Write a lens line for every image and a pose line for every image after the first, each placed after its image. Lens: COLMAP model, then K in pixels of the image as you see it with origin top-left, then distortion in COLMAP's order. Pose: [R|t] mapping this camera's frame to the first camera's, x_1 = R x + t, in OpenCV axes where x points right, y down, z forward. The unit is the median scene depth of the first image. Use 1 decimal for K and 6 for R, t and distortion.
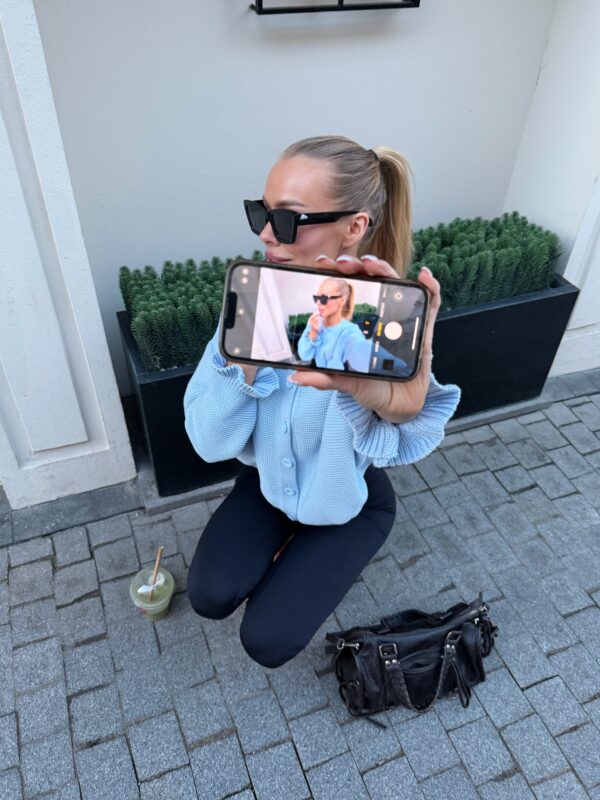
lens RADIAL K [[607.7, 0, 300.0], [0, 607.7, 400.0], [0, 0, 1]] dist [0.001000, -0.004591]
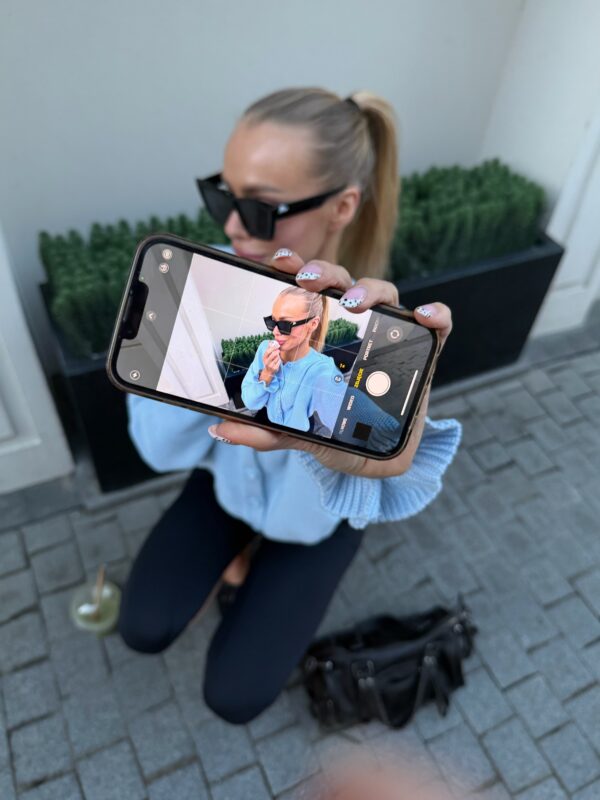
lens RADIAL K [[618.5, 0, 300.0], [0, 618.5, 400.0], [0, 0, 1]] dist [-0.032601, 0.005353]
pose [[0.997522, -0.027105, 0.064931, 0.002385], [0.020055, 0.994072, 0.106858, -0.077624], [-0.067442, -0.105291, 0.992152, 0.123168]]
